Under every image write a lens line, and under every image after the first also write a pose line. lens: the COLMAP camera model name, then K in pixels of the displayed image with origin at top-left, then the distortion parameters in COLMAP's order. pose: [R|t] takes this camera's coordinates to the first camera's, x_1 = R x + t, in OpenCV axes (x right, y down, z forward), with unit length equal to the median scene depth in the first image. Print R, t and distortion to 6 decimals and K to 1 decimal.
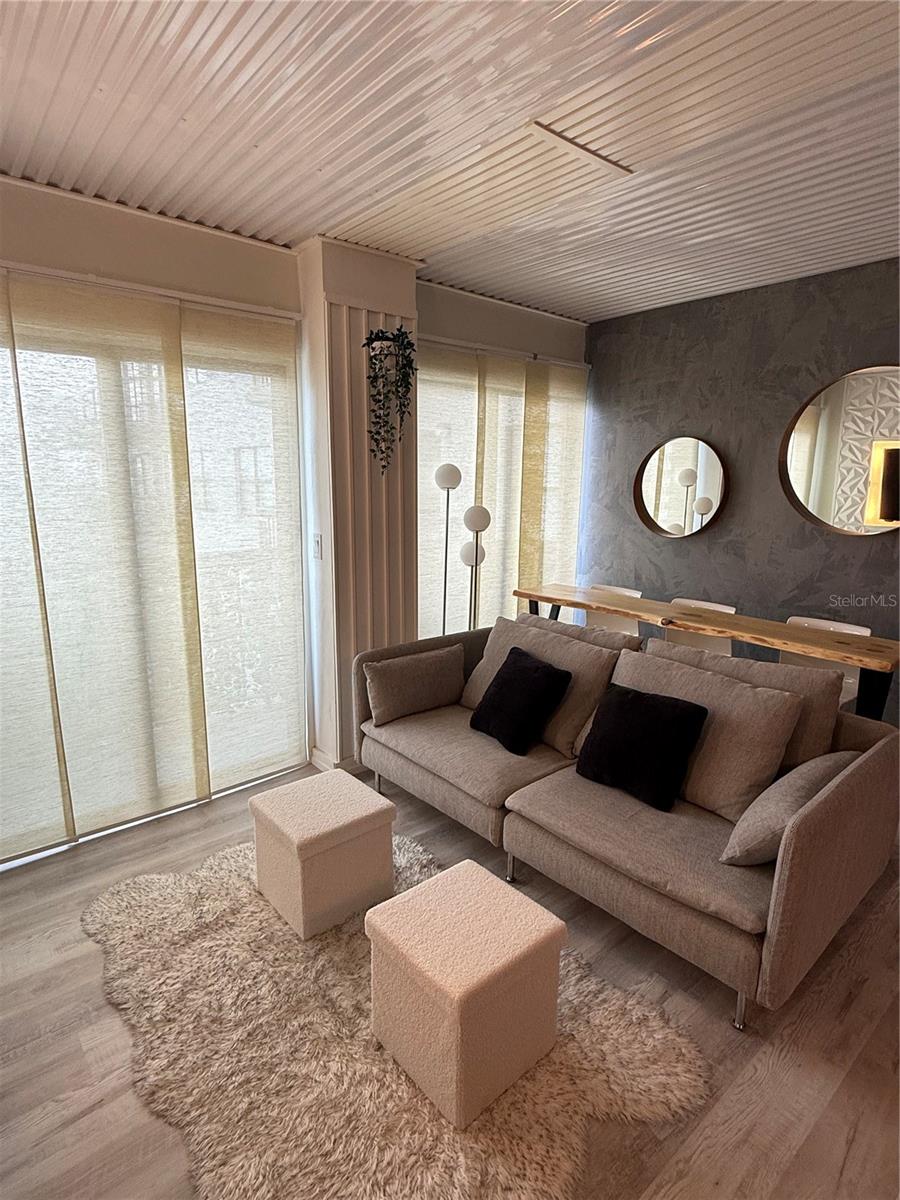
lens RADIAL K [[644.5, 0, 450.5], [0, 644.5, 603.5], [0, 0, 1]] dist [-0.003045, 0.001711]
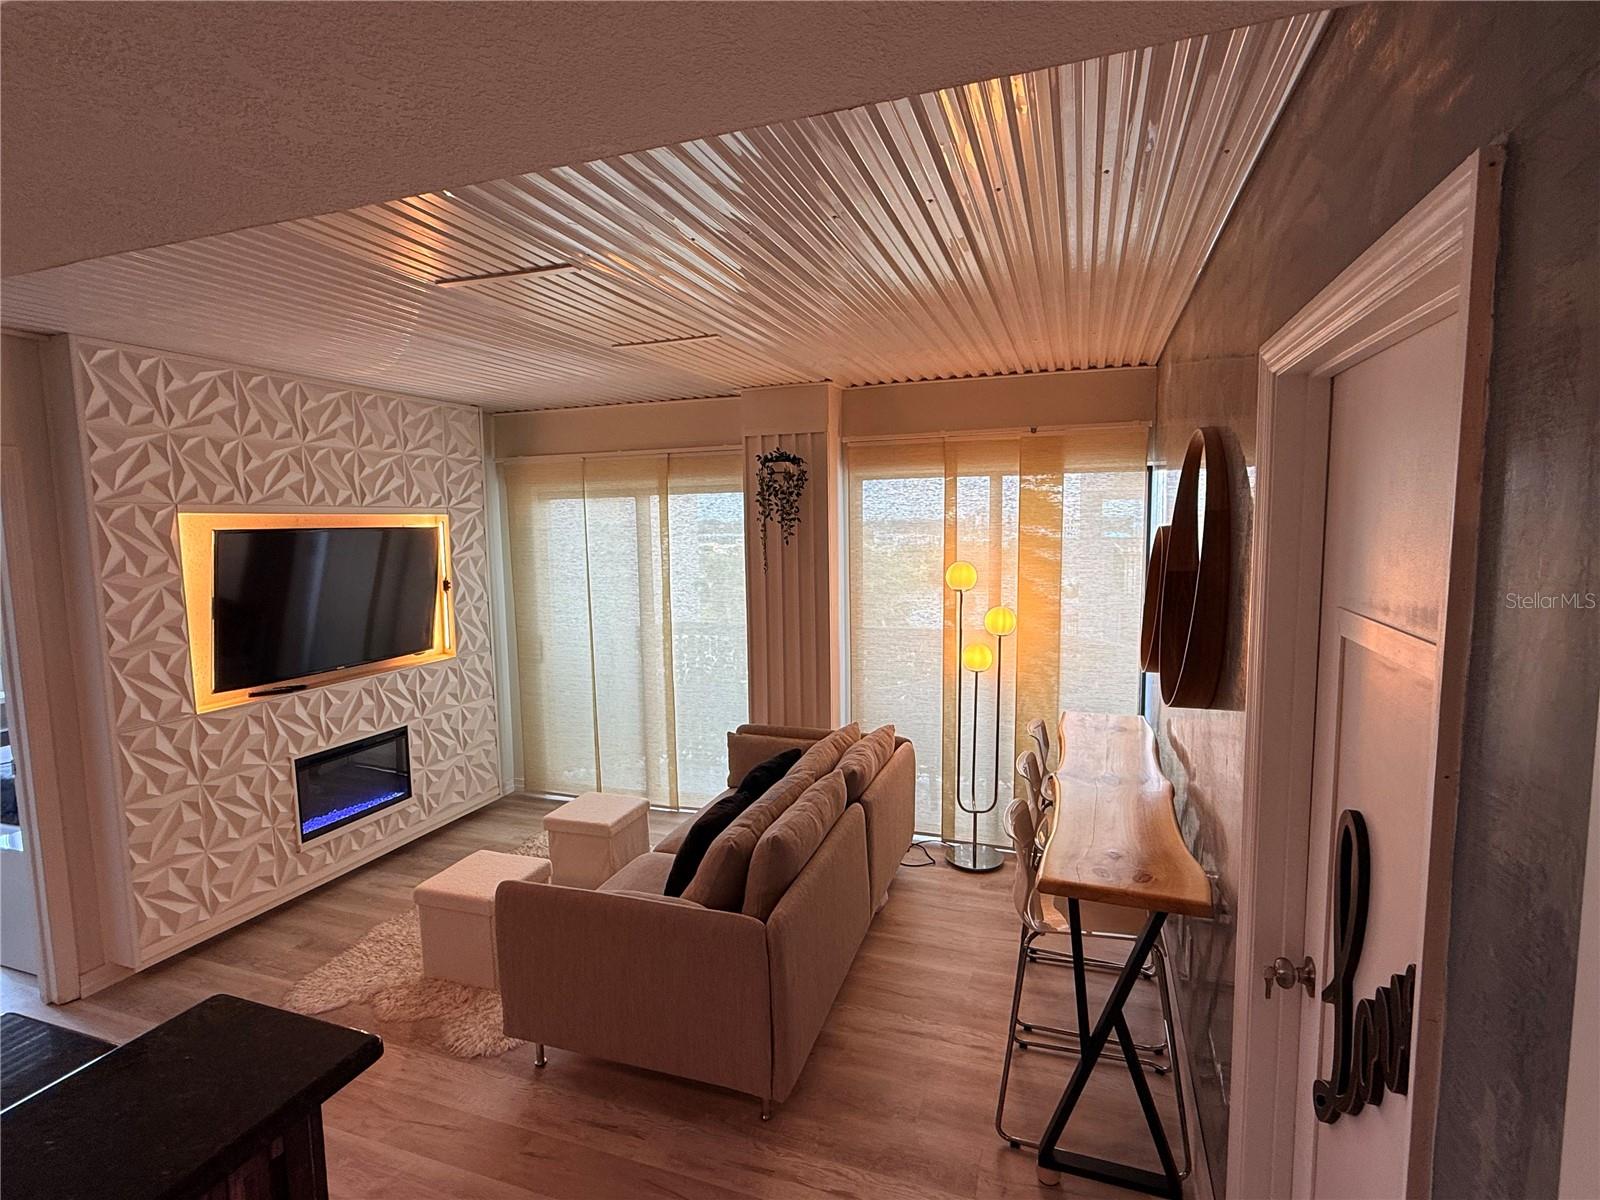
lens RADIAL K [[778.5, 0, 806.2], [0, 778.5, 603.2], [0, 0, 1]] dist [0.000189, -0.001232]
pose [[0.520338, 0.076520, -0.850525, 1.246345], [-0.147553, 0.989053, -0.001288, -0.174309], [0.841116, 0.126167, 0.525933, 0.380176]]
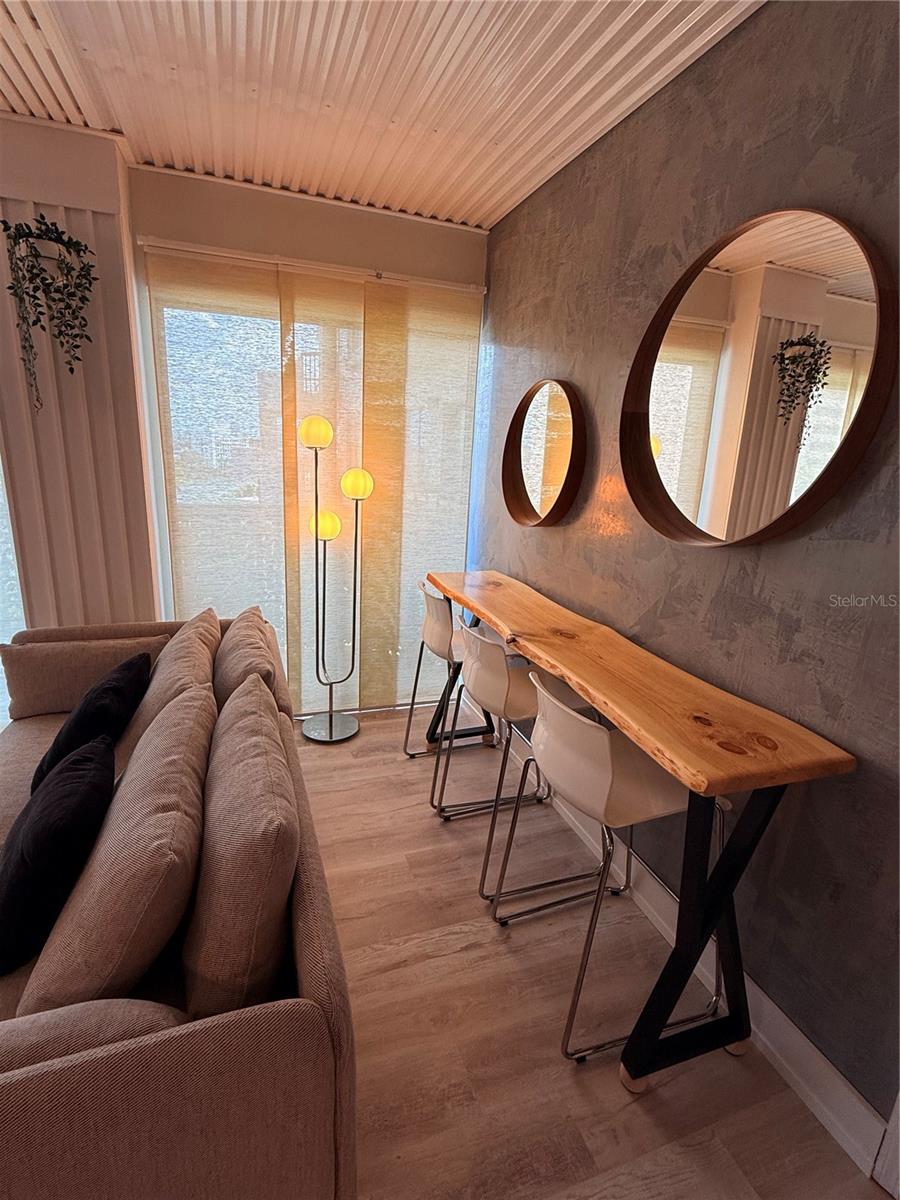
lens RADIAL K [[575.0, 0, 450.2], [0, 575.0, 600.5], [0, 0, 1]] dist [0.000254, 0.000328]
pose [[0.938111, 0.123705, -0.323487, 0.708745], [-0.104563, 0.991612, 0.075971, -0.088361], [0.330172, -0.037444, 0.943178, 0.546545]]
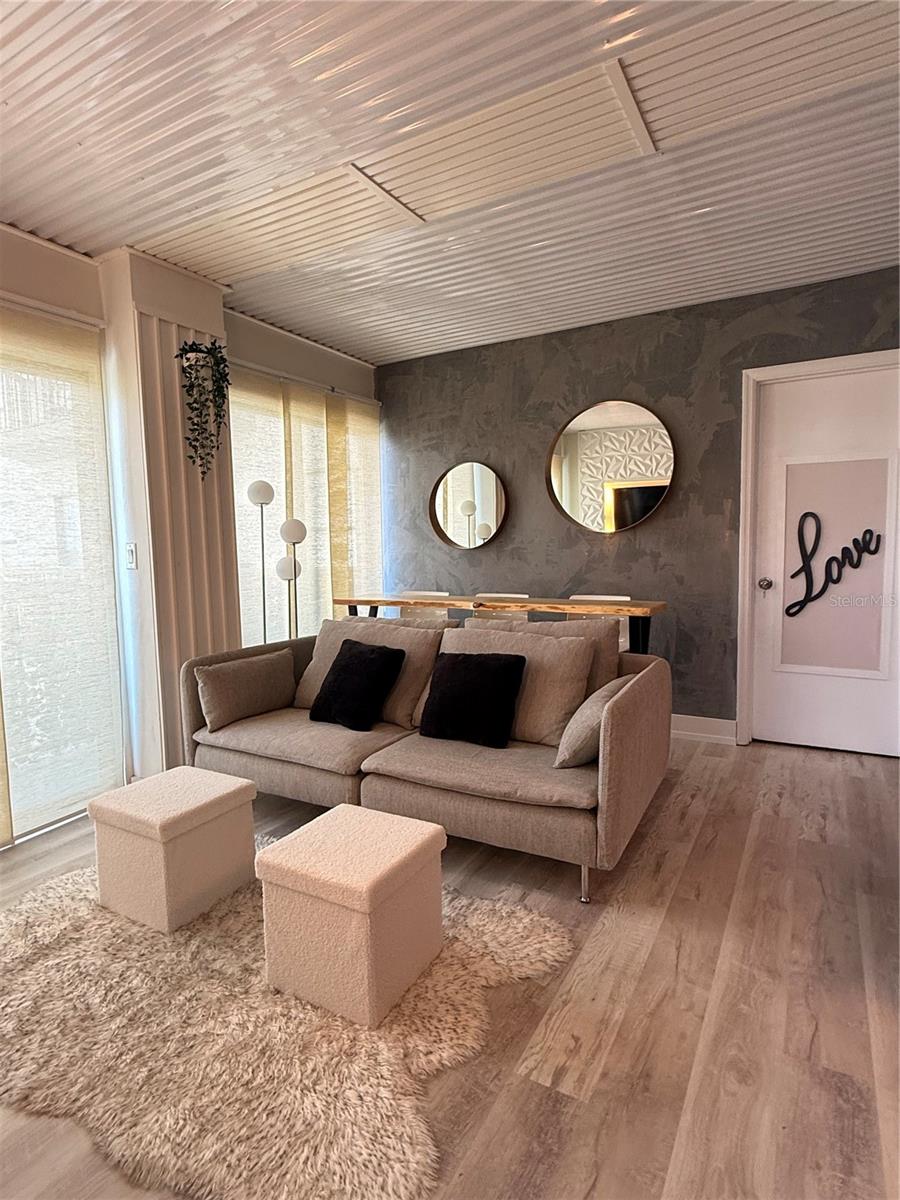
lens RADIAL K [[644.5, 0, 456.7], [0, 644.5, 599.1], [0, 0, 1]] dist [-0.003045, 0.001711]
pose [[0.937247, -0.060020, 0.343461, -0.099455], [0.096857, 0.991120, -0.091108, 0.127906], [-0.334943, 0.118658, 0.934737, -0.064586]]
